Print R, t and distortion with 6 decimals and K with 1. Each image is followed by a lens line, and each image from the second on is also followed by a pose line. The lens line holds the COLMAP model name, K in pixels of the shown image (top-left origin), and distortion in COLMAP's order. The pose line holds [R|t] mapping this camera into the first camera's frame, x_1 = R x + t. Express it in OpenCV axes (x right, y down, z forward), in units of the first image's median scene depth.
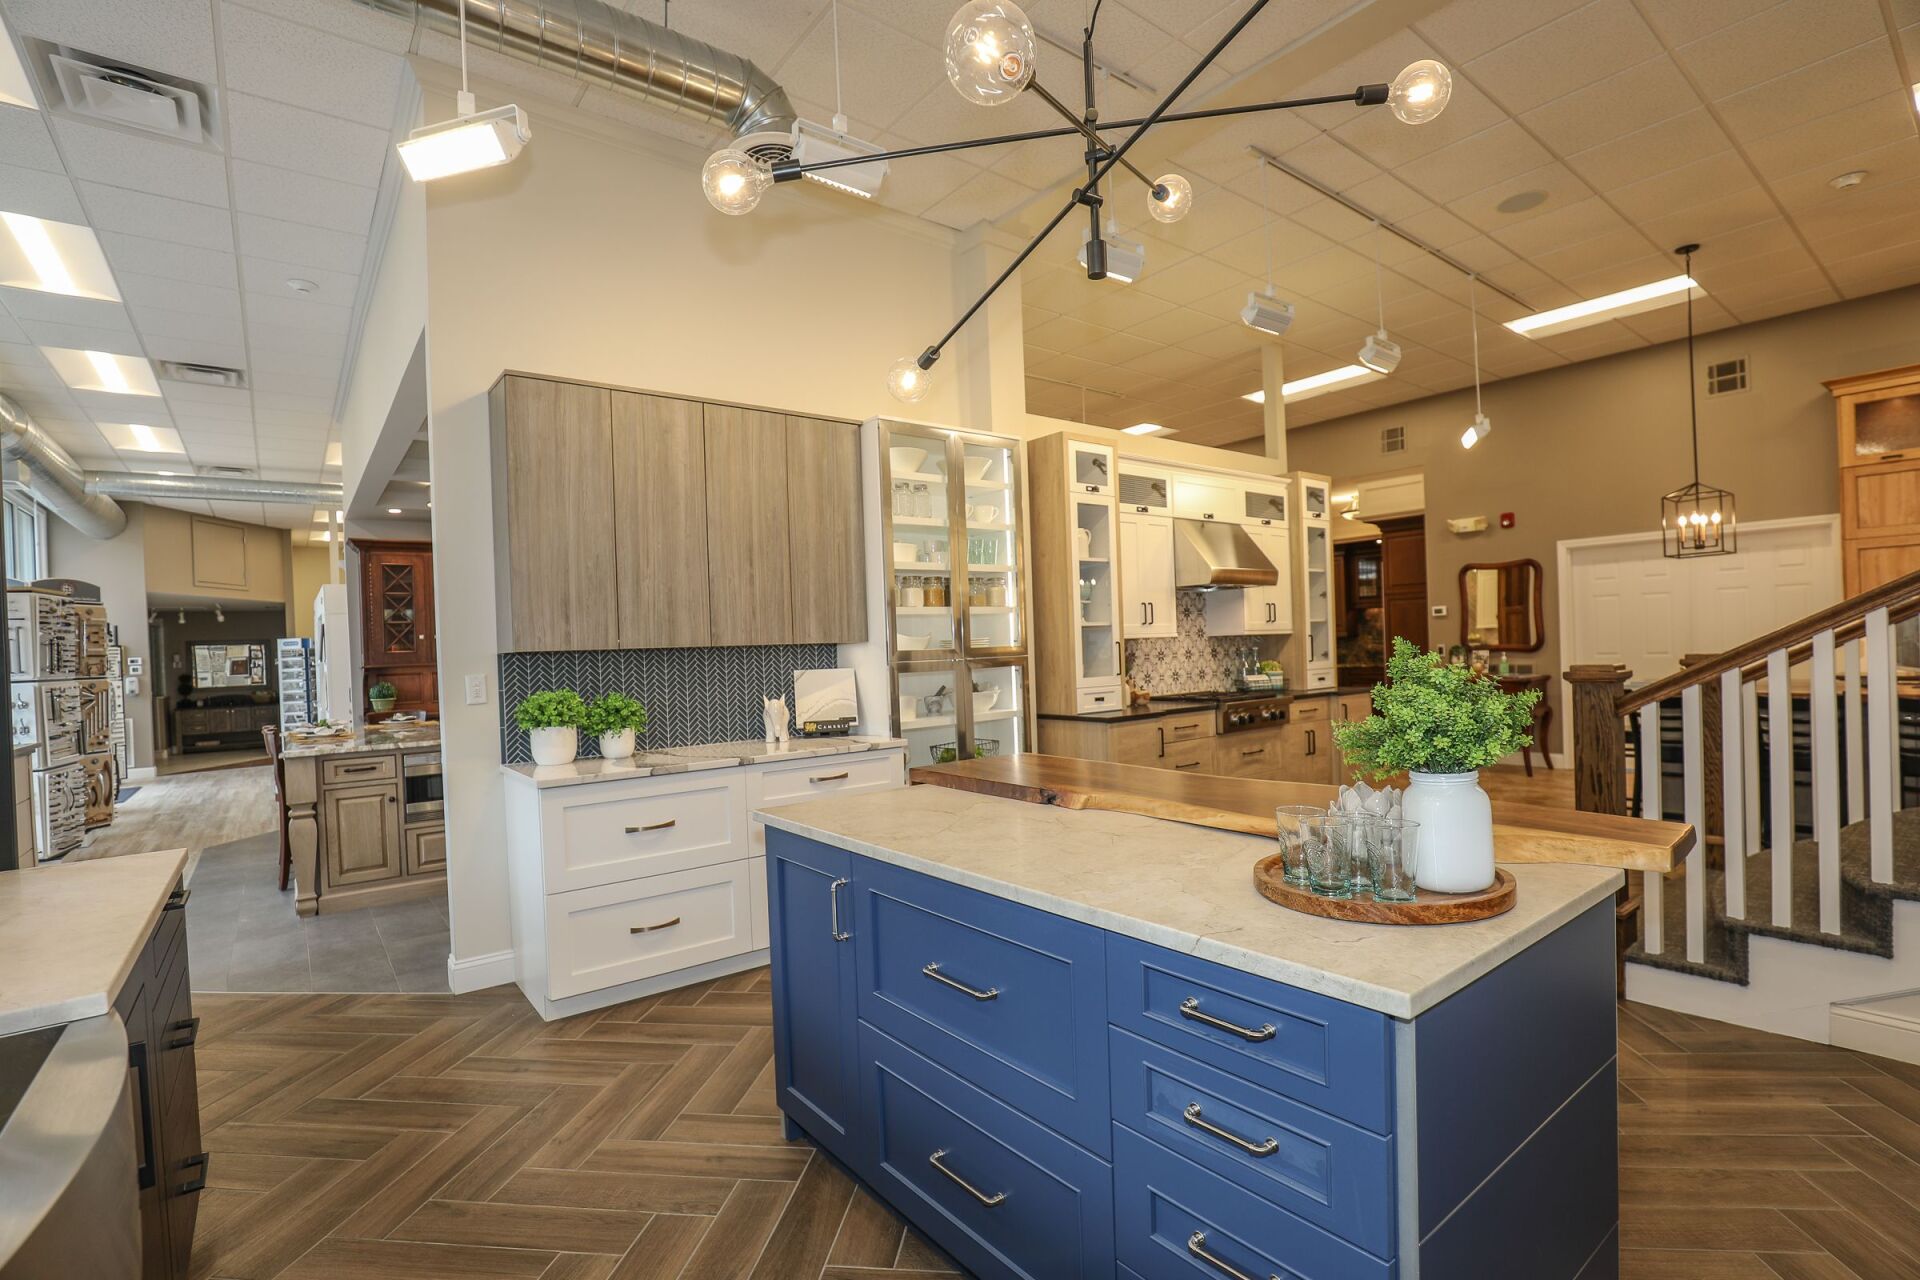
lens RADIAL K [[877.0, 0, 952.0], [0, 877.0, 648.9], [0, 0, 1]] dist [-0.024386, -0.000254]
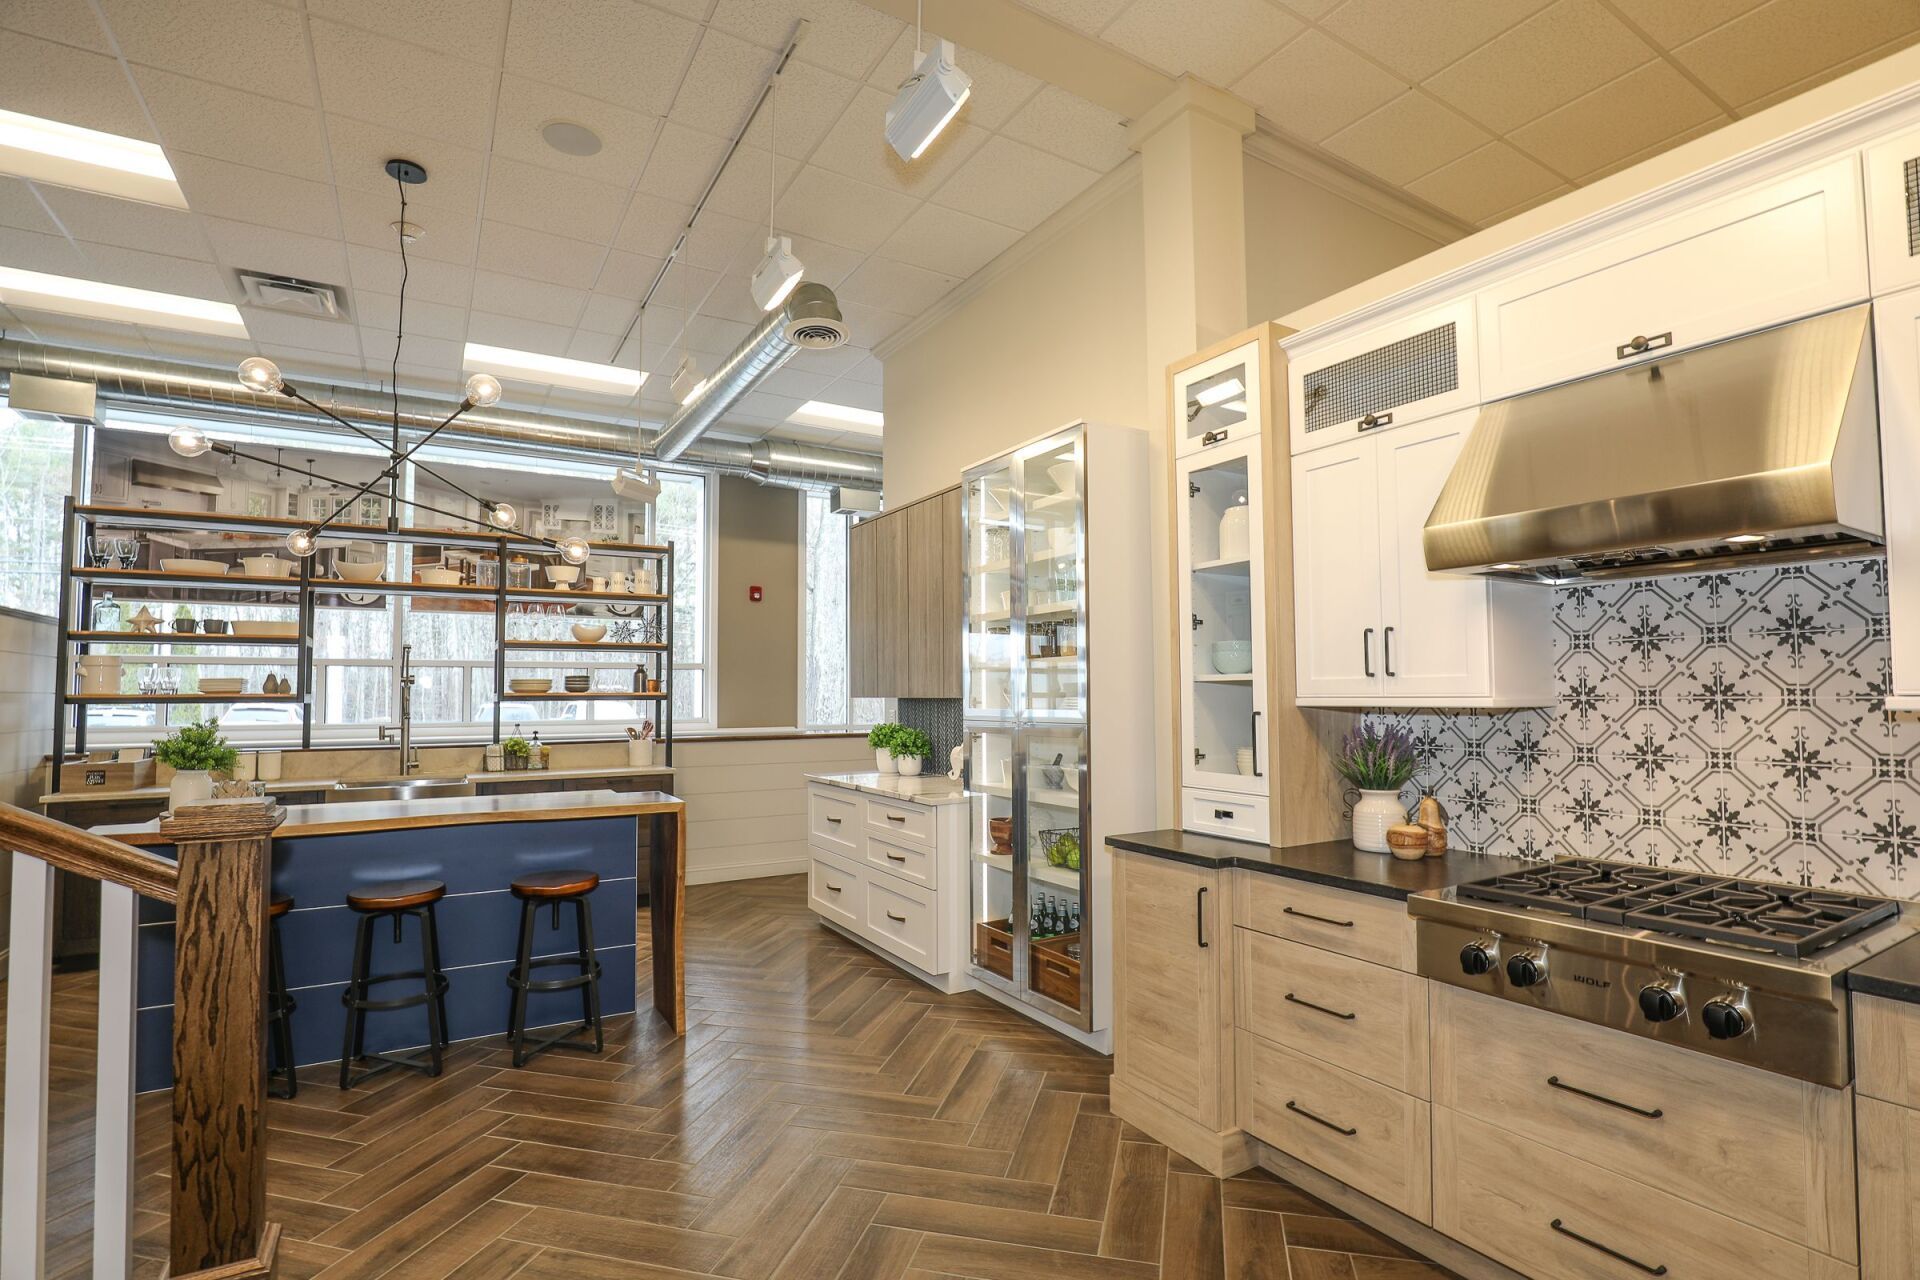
lens RADIAL K [[877.0, 0, 952.0], [0, 877.0, 648.9], [0, 0, 1]] dist [-0.024386, -0.000254]
pose [[-0.124573, -0.016978, -0.992065, 0.973313], [0.003991, 0.999837, -0.017612, -0.050039], [0.992202, -0.006153, -0.124485, 1.178918]]
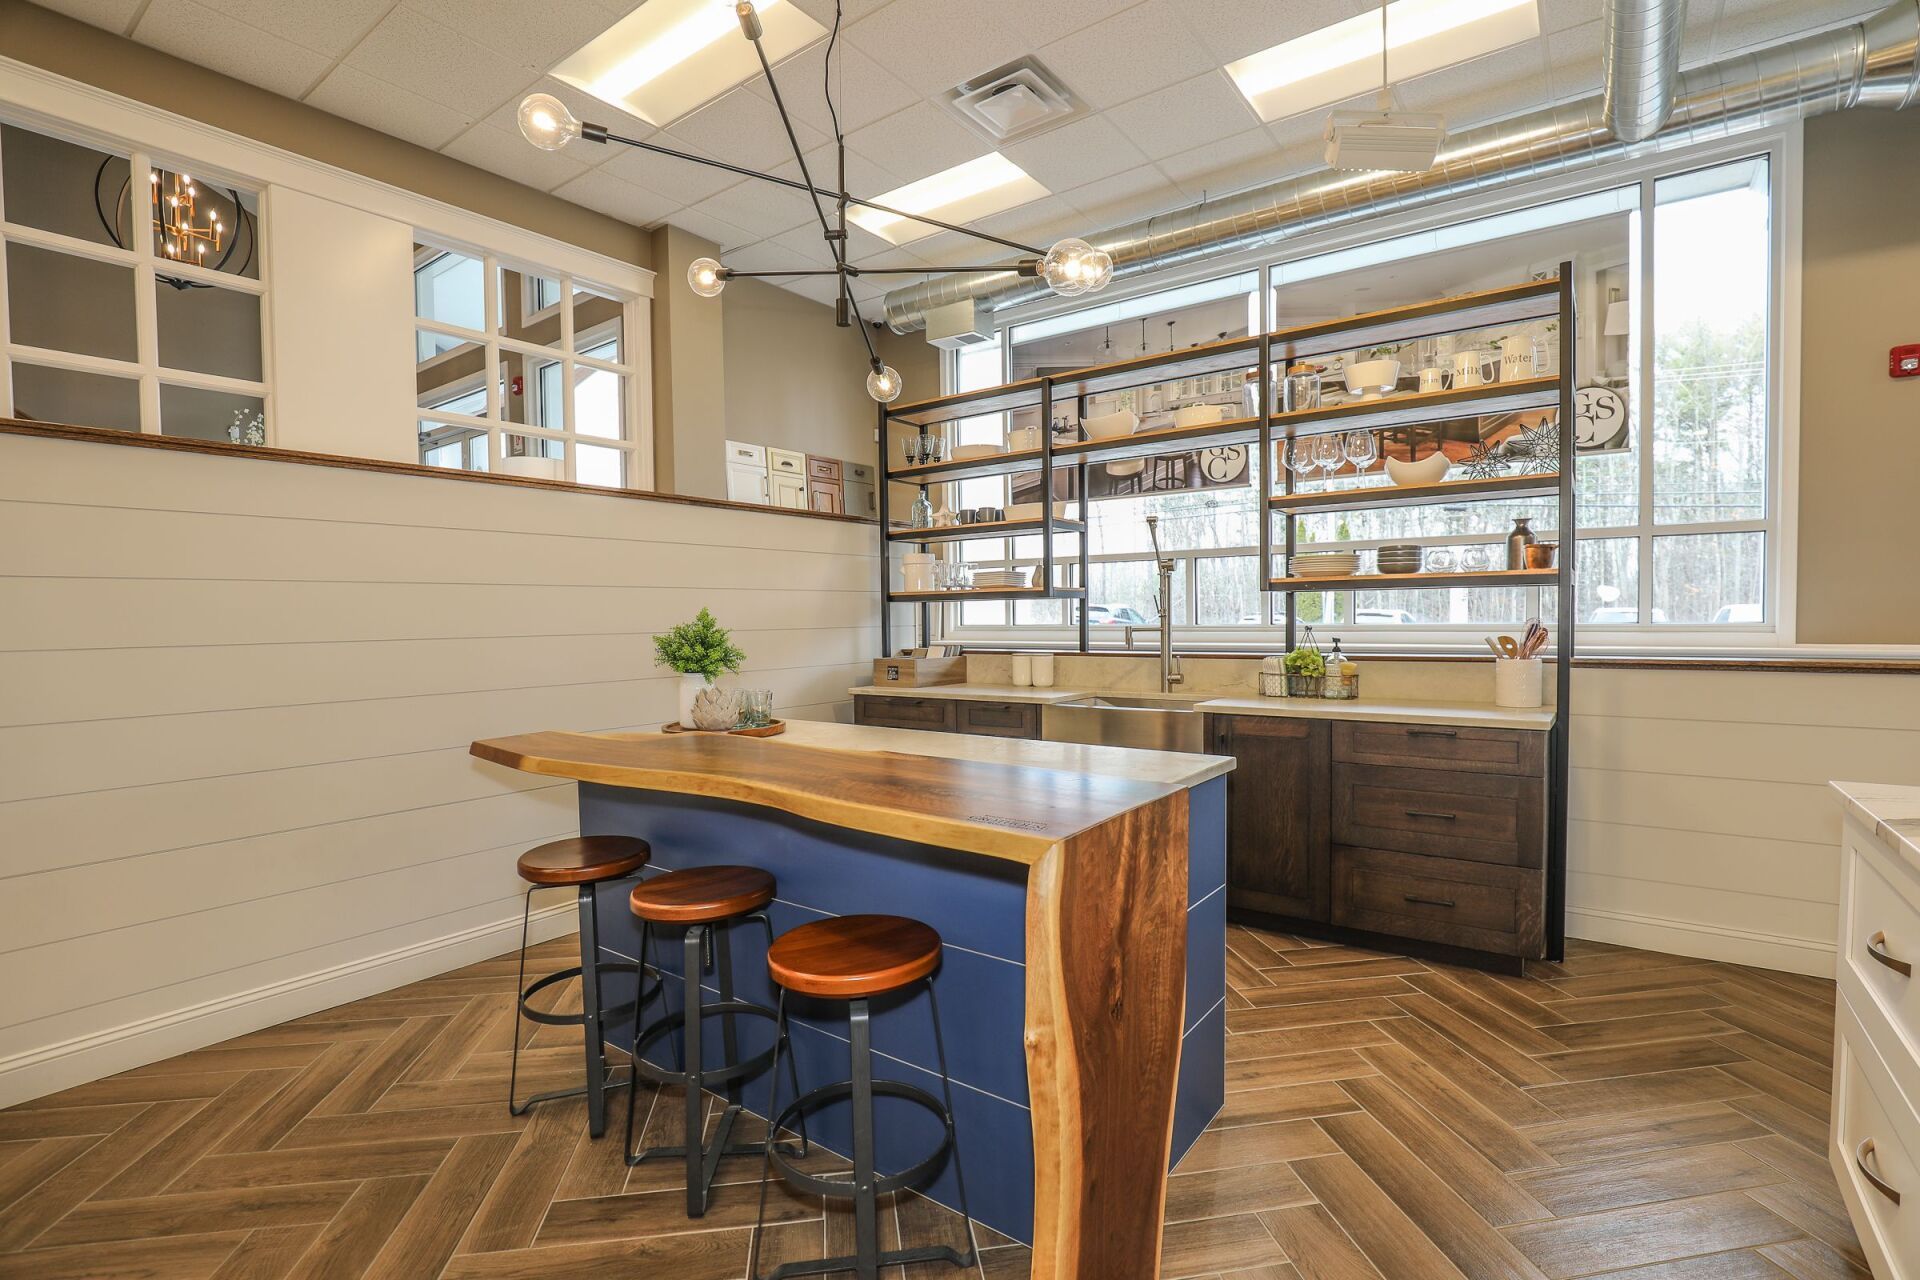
lens RADIAL K [[877.0, 0, 952.0], [0, 877.0, 648.9], [0, 0, 1]] dist [-0.024386, -0.000254]
pose [[-0.960712, 0.061724, -0.270597, 0.183980], [0.048154, 0.997240, 0.056513, 0.002796], [0.273339, 0.041262, -0.961032, 1.077419]]
